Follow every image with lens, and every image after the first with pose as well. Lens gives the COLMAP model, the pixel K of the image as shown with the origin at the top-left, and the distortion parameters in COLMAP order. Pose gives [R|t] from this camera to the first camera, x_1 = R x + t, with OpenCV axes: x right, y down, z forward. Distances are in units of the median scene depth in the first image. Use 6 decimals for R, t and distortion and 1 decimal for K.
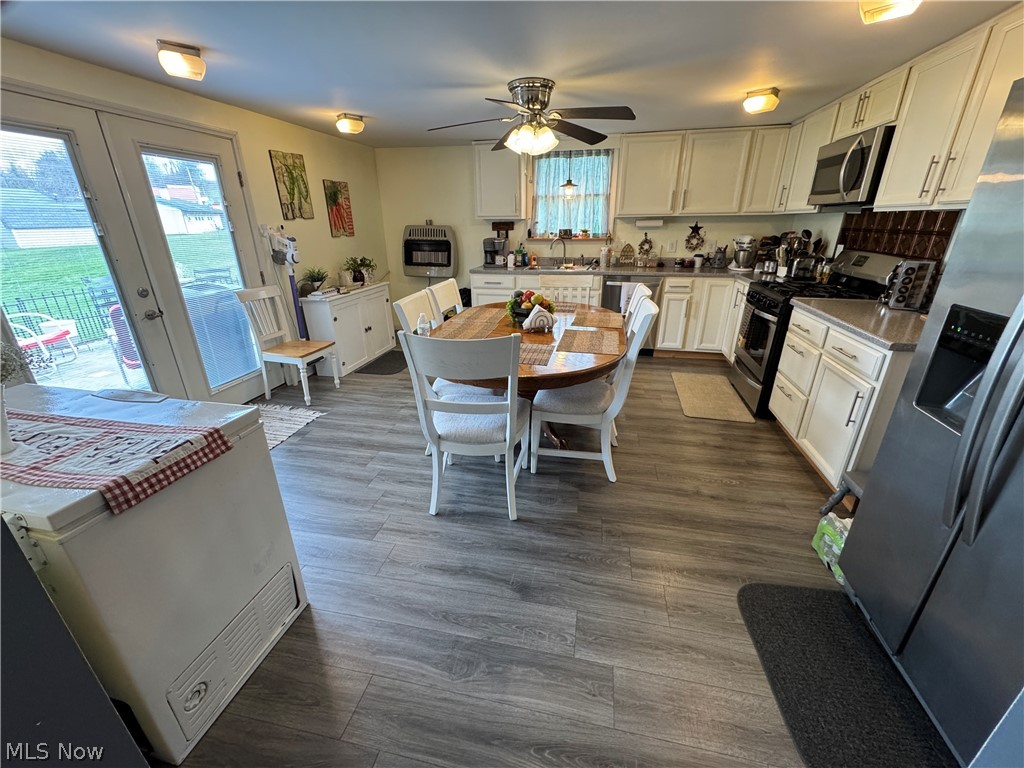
lens RADIAL K [[408.3, 0, 512.6], [0, 408.3, 382.6], [0, 0, 1]] dist [-0.000868, -0.000113]
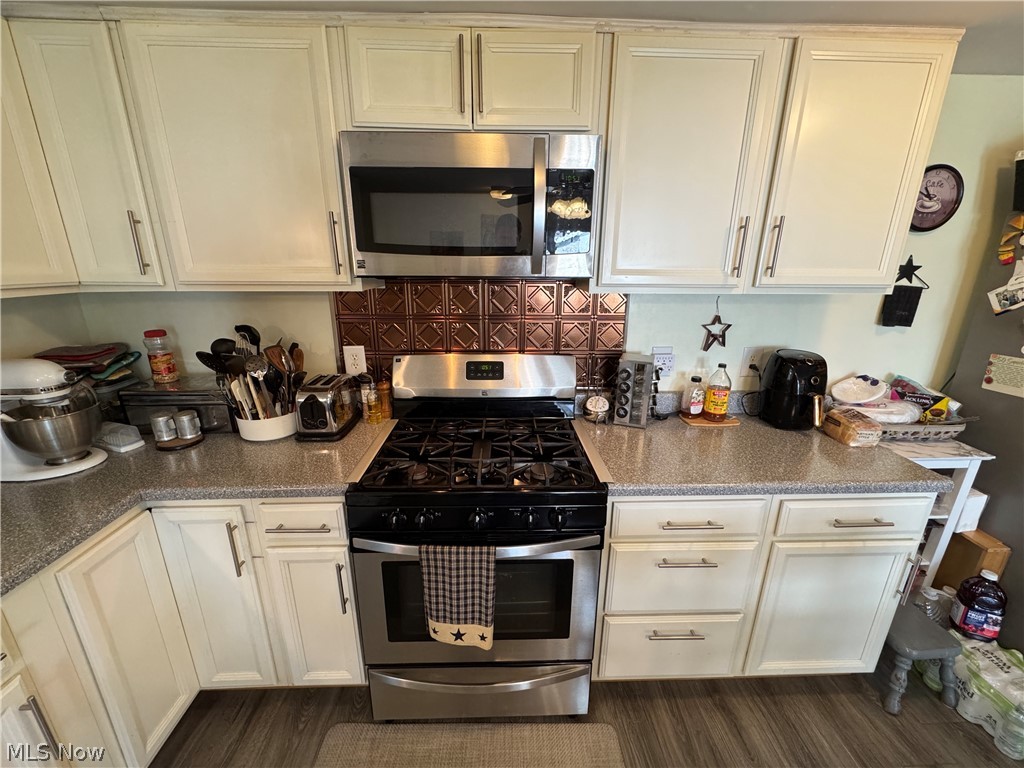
lens RADIAL K [[408.3, 0, 512.6], [0, 408.3, 382.6], [0, 0, 1]] dist [-0.000868, -0.000113]
pose [[-0.246287, -0.272184, 0.930193, 0.287075], [0.355034, 0.867707, 0.347902, -0.436774], [-0.901828, 0.415934, -0.117070, 0.968929]]
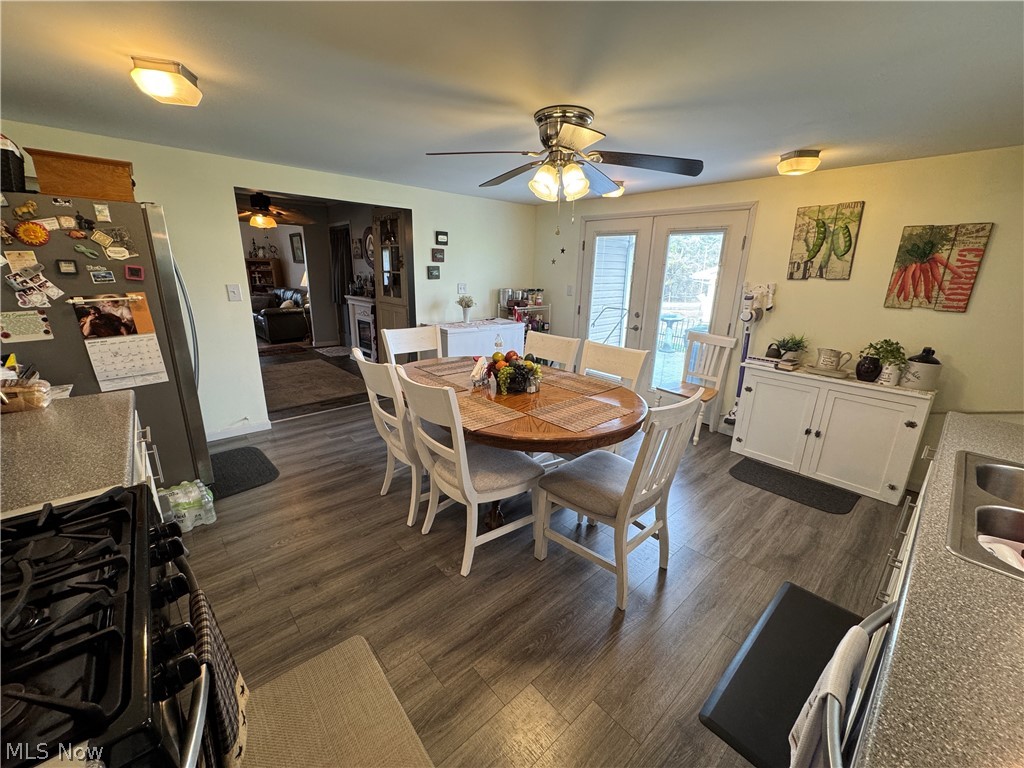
lens RADIAL K [[408.3, 0, 512.6], [0, 408.3, 382.6], [0, 0, 1]] dist [-0.000868, -0.000113]
pose [[-0.591930, 0.212567, -0.777454, 0.658772], [-0.317077, 0.825402, 0.467090, -0.508273], [0.741000, 0.522998, -0.421180, 1.212840]]
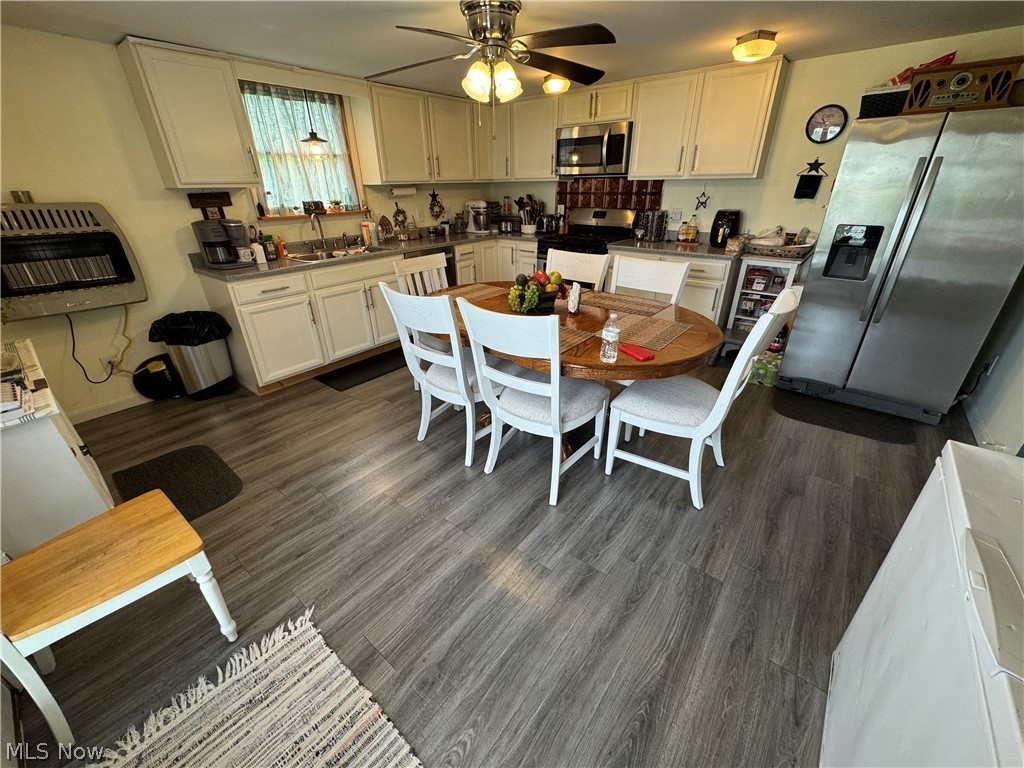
lens RADIAL K [[408.3, 0, 512.6], [0, 408.3, 382.6], [0, 0, 1]] dist [-0.000868, -0.000113]
pose [[0.448328, -0.390323, 0.804145, -0.655489], [0.338282, 0.906801, 0.251551, -0.211045], [-0.827386, 0.159250, 0.538583, 0.528011]]
